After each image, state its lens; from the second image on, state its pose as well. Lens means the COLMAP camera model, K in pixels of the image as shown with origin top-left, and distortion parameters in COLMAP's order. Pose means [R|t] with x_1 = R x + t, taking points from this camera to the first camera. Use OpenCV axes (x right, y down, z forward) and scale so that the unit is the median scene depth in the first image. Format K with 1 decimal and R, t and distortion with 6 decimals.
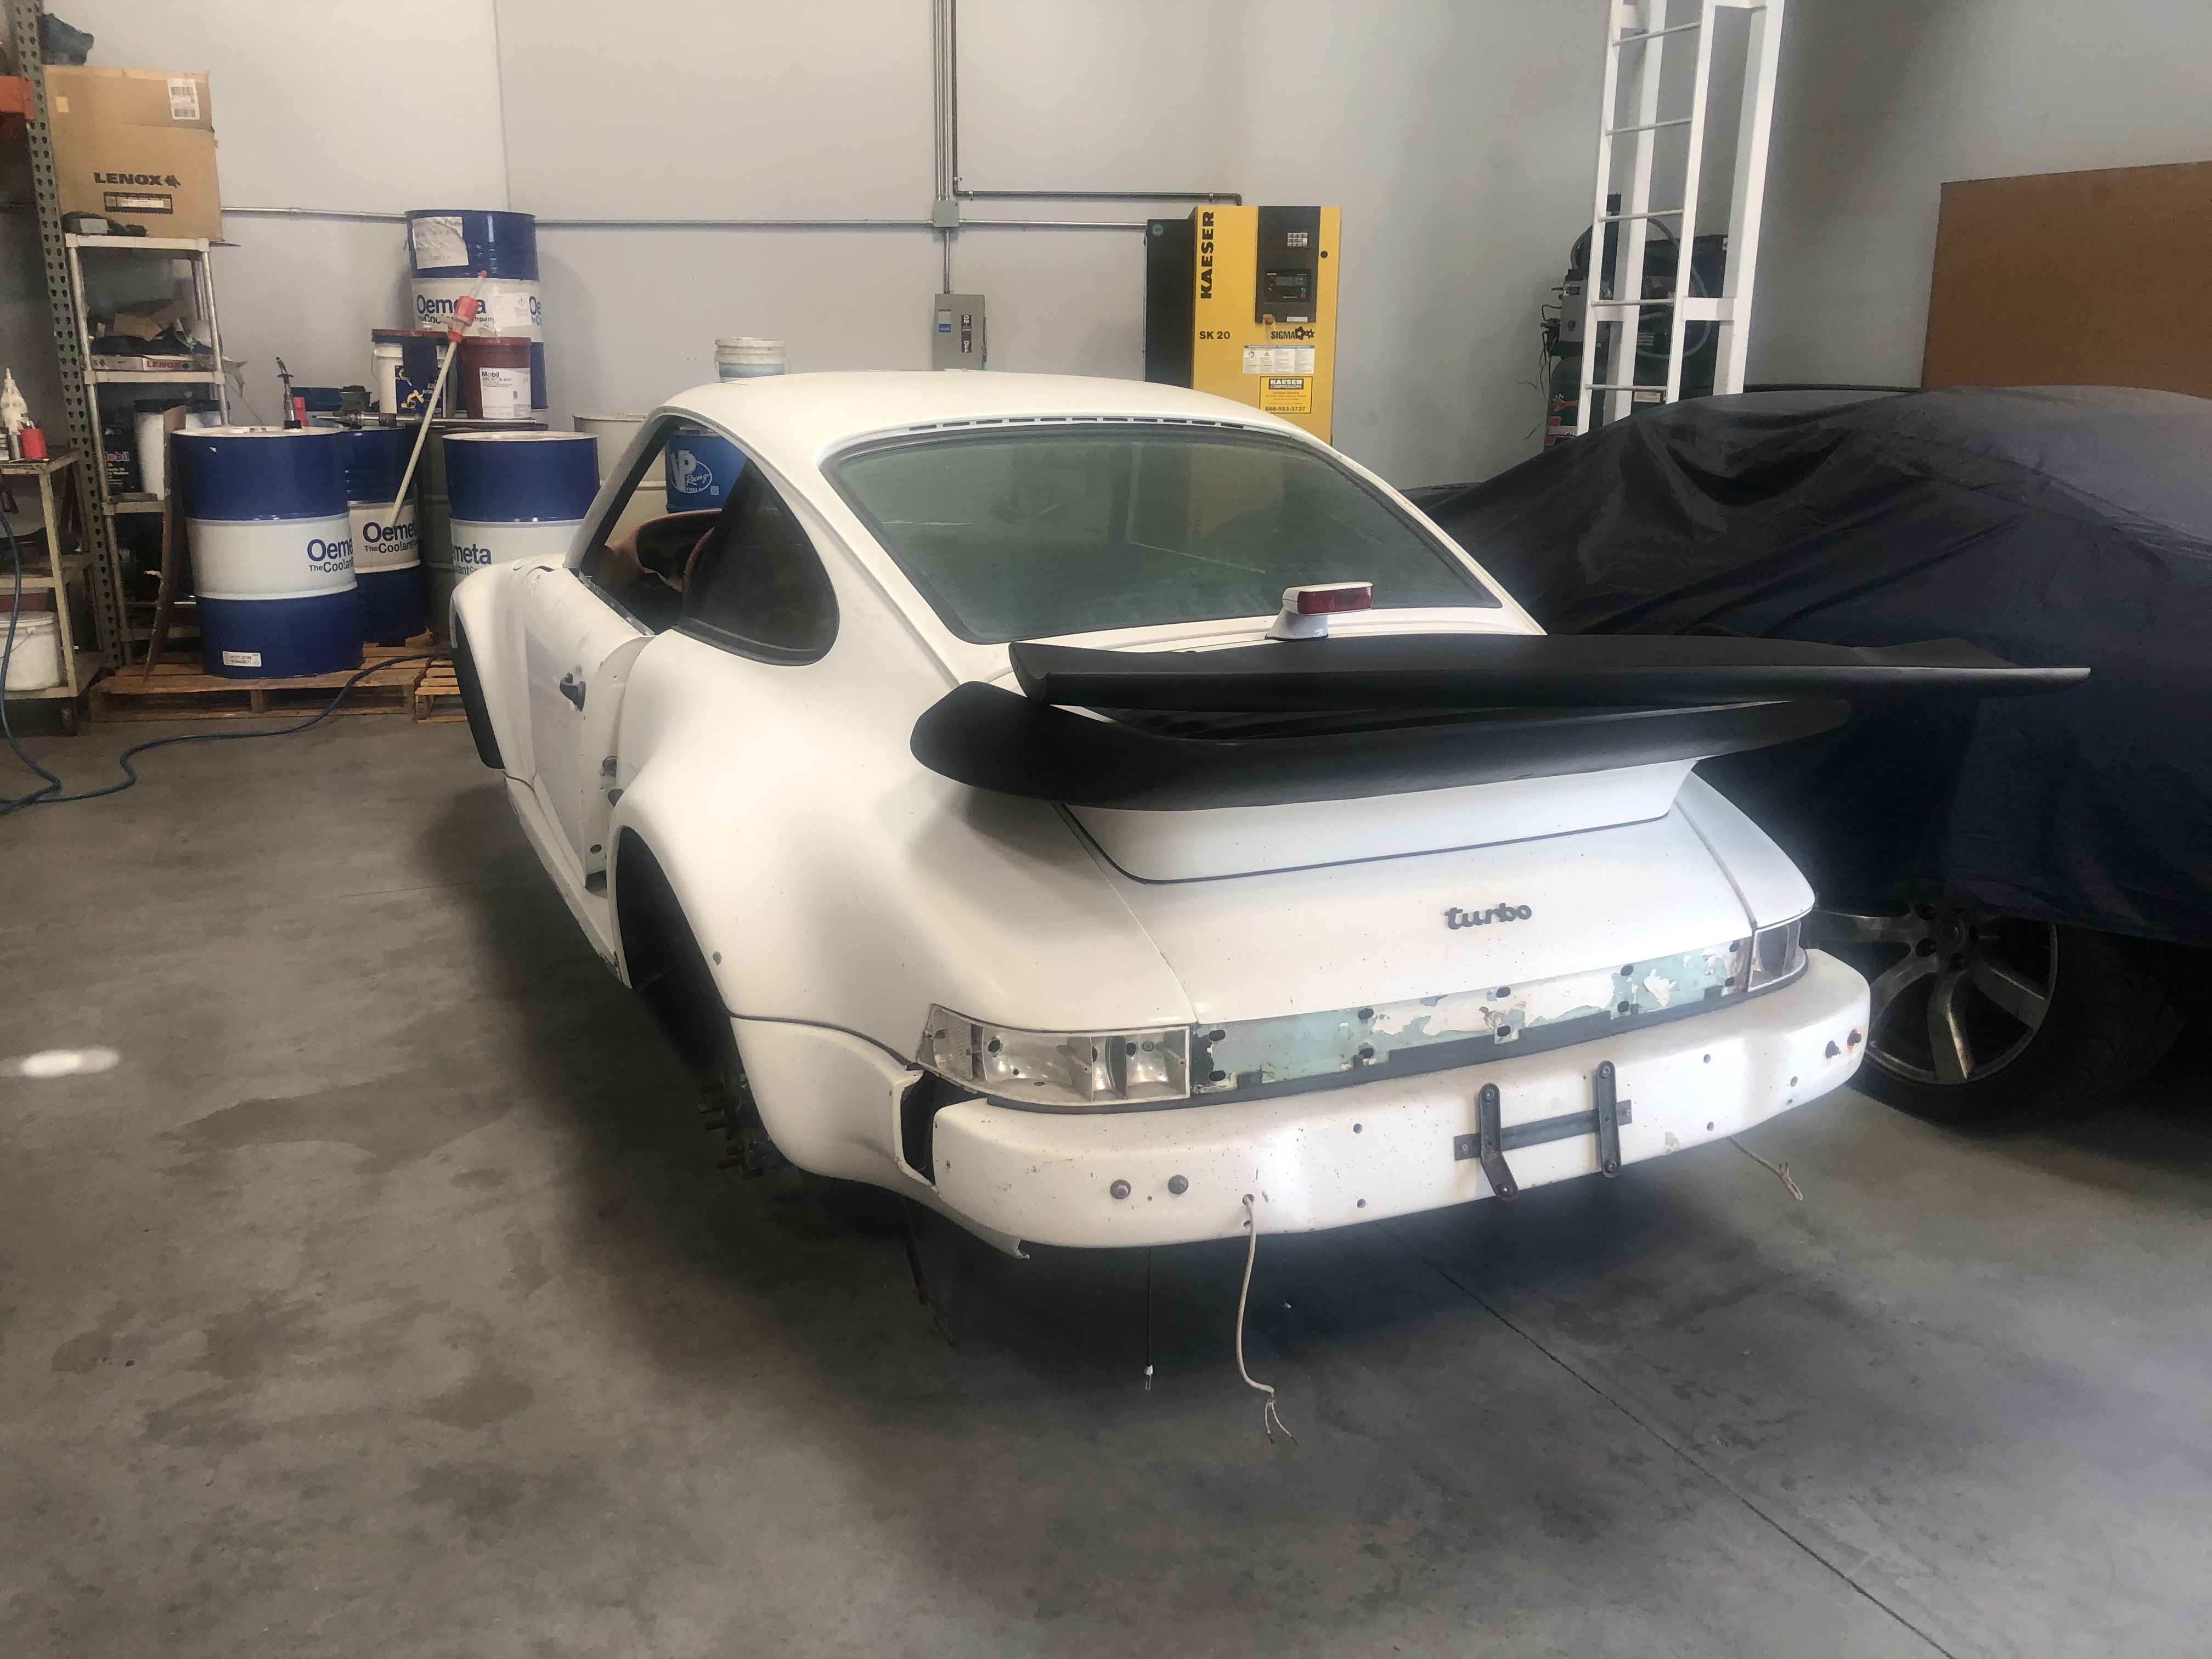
lens RADIAL K [[1776.3, 0, 1106.0], [0, 1776.3, 829.5], [0, 0, 1]] dist [-0.050298, 0.097687]
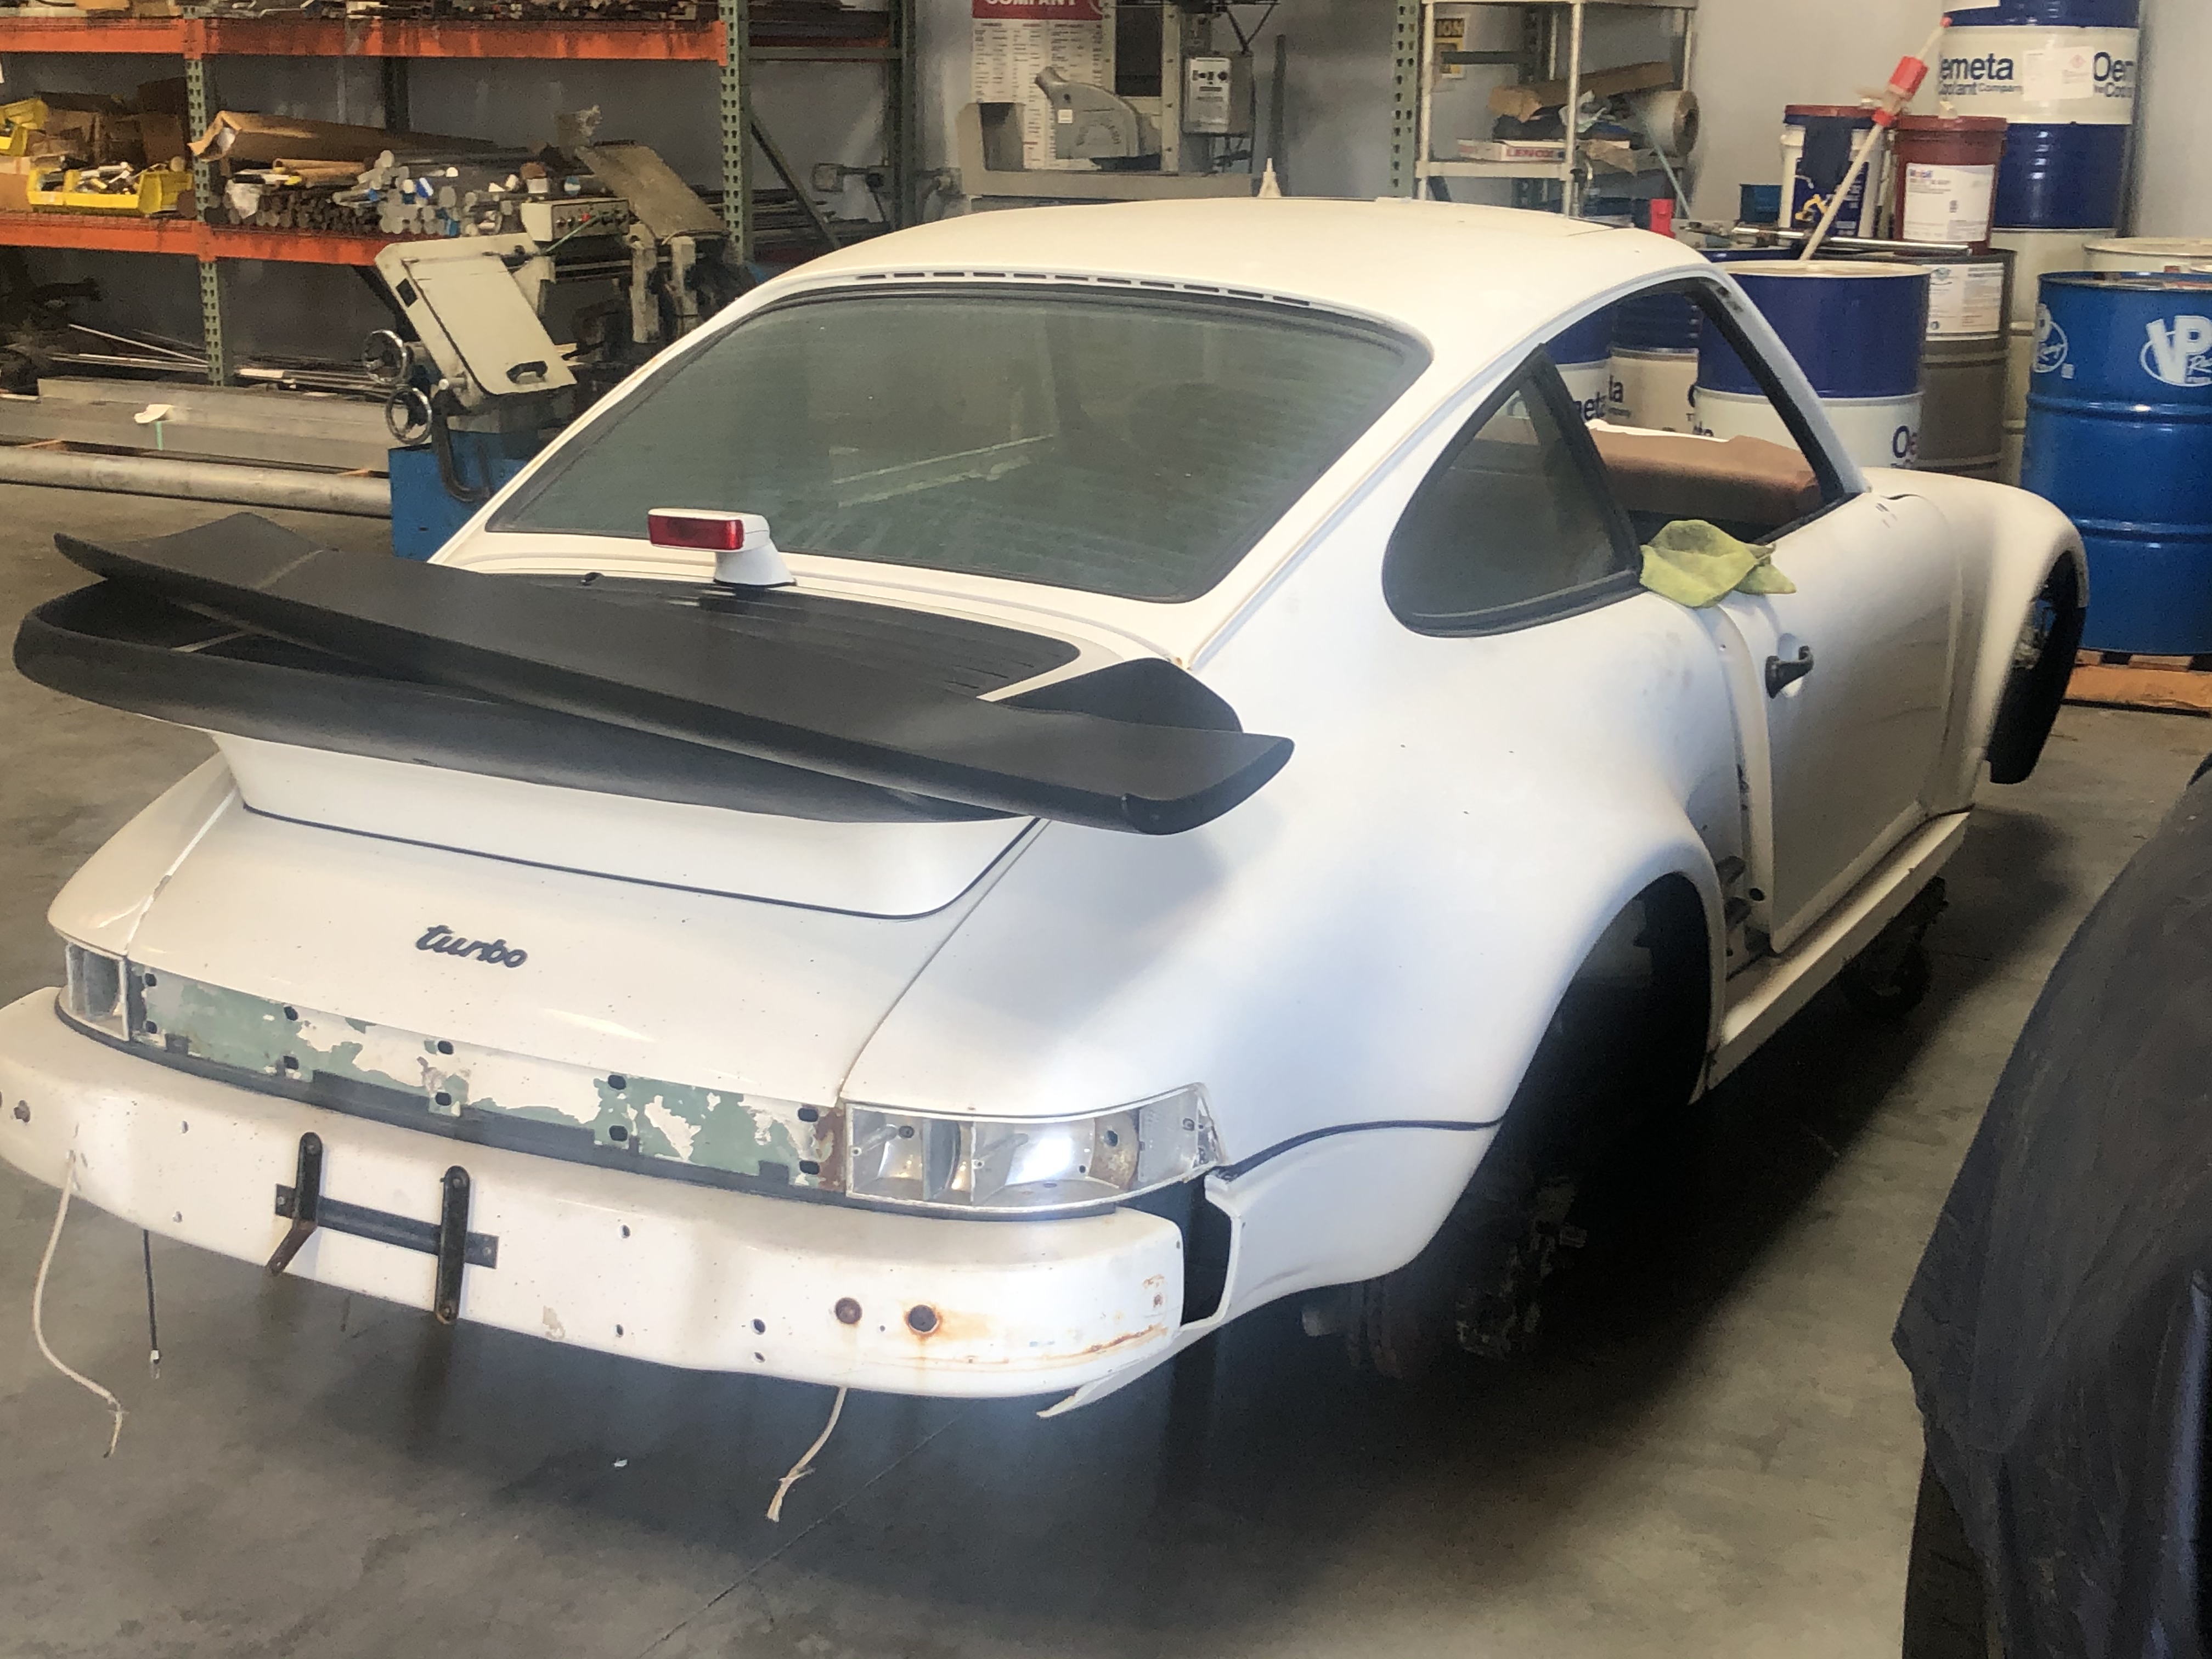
lens RADIAL K [[2933.3, 0, 1106.0], [0, 2933.3, 829.5], [0, 0, 1]] dist [-0.002242, -0.094648]
pose [[0.594392, 0.192917, -0.780692, 1.258063], [-0.210840, 0.974224, 0.080214, -0.147909], [0.776044, 0.116923, 0.619746, 0.401559]]
